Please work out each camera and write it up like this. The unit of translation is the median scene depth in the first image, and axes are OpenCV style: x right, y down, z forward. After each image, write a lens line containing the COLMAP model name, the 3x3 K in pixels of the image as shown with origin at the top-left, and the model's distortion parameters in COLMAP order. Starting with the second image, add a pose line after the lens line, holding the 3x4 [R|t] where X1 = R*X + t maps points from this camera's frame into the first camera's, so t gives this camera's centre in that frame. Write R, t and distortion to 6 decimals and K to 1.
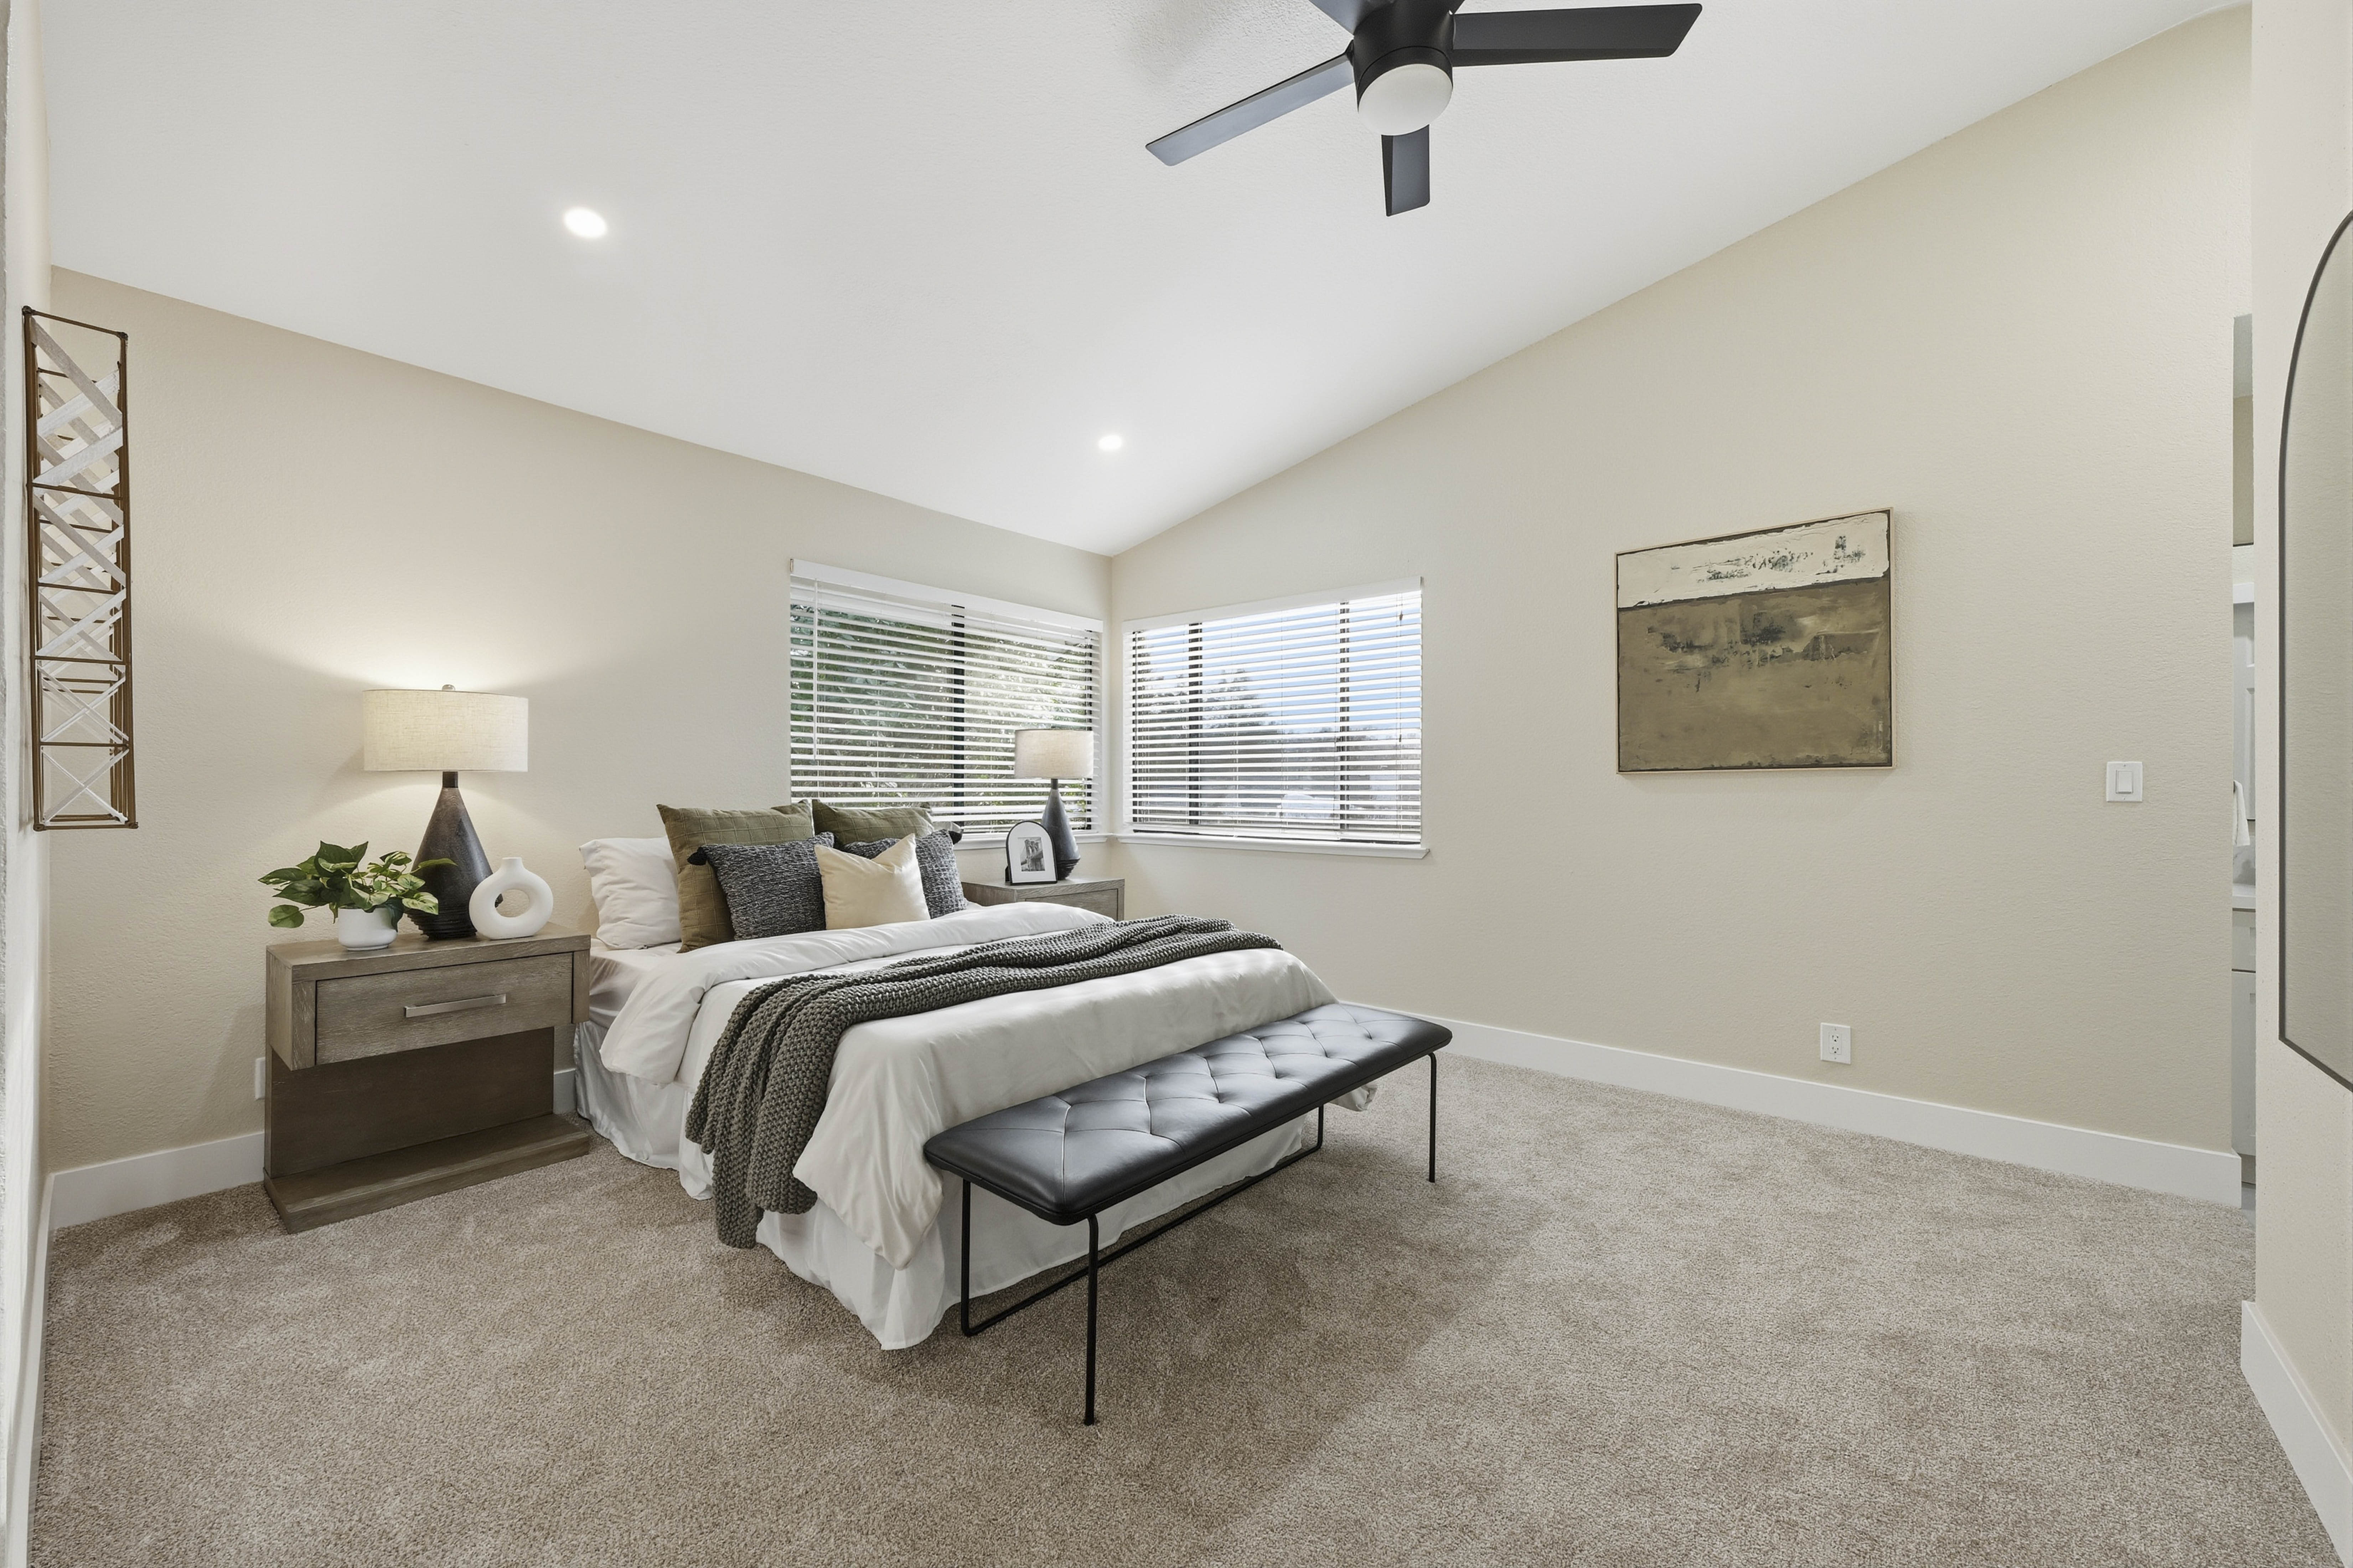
lens RADIAL K [[921.2, 0, 1187.2], [0, 921.2, 786.5], [0, 0, 1]] dist [-0.006260, 0.000779]
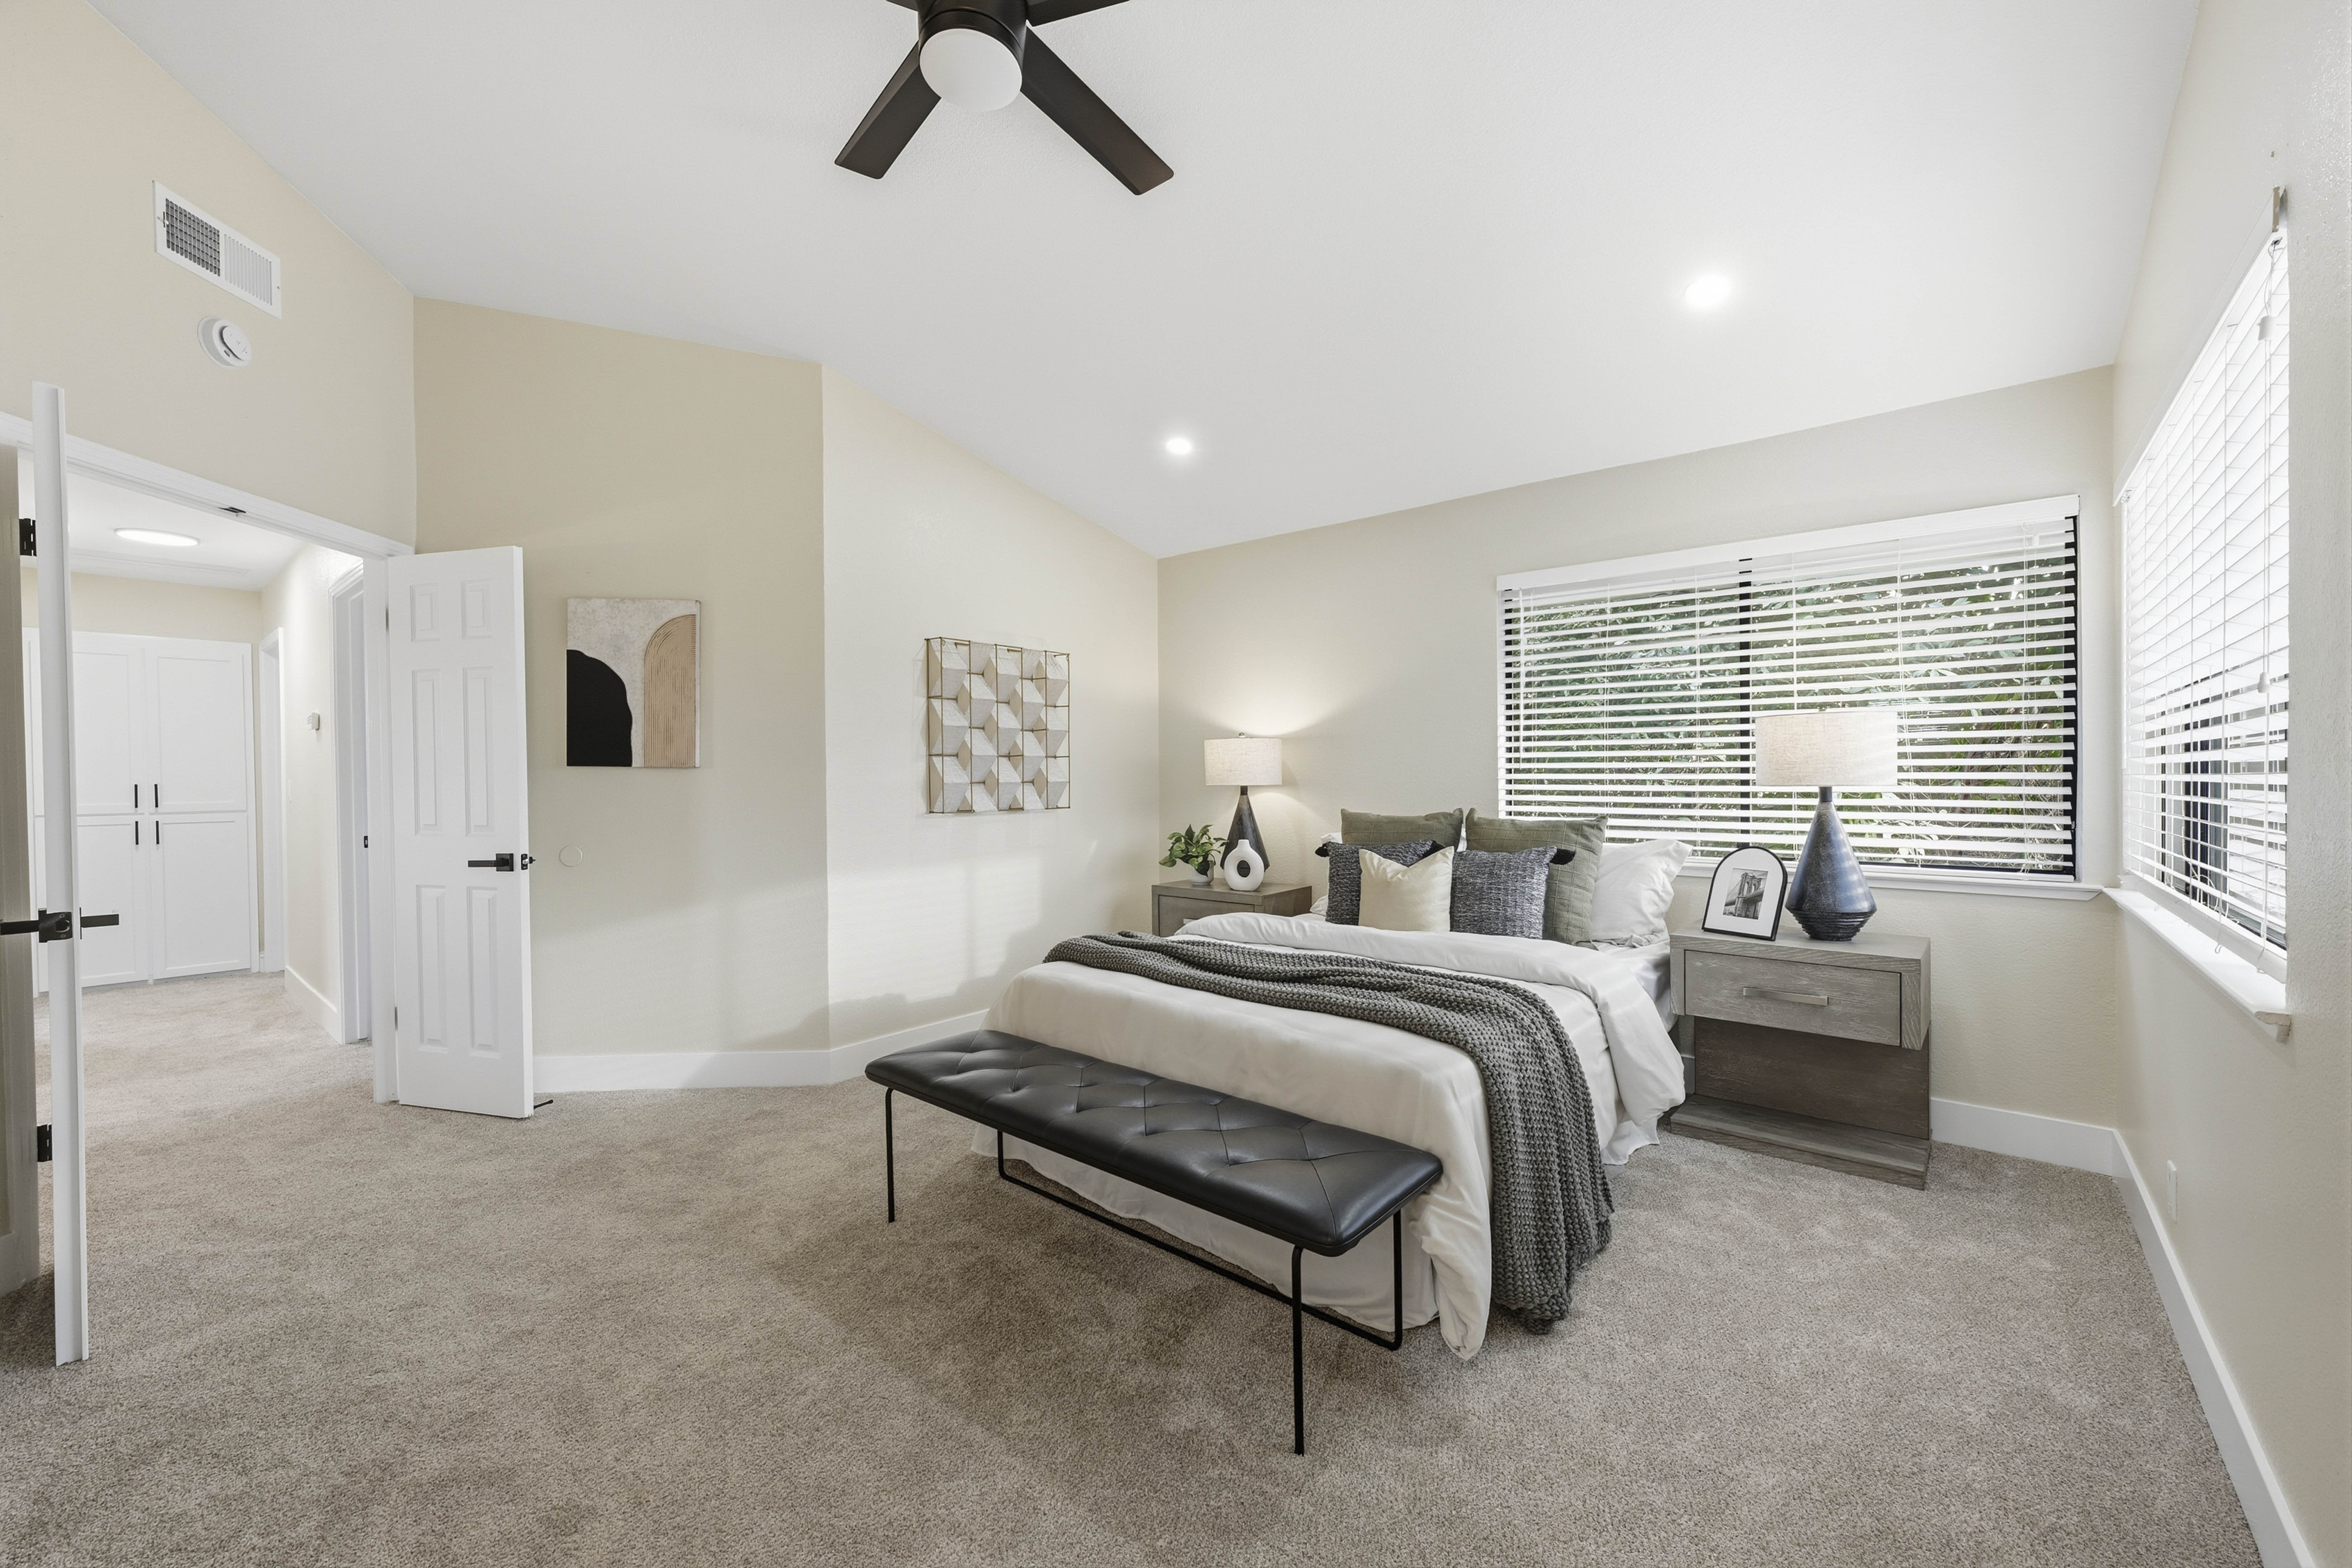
lens RADIAL K [[921.0, 0, 1182.2], [0, 921.0, 778.0], [0, 0, 1]] dist [-0.006260, 0.000779]
pose [[-0.006285, -0.005504, -0.999965, 0.582201], [0.007091, 0.999959, -0.005548, -0.014990], [0.999955, -0.007125, -0.006246, 0.608847]]
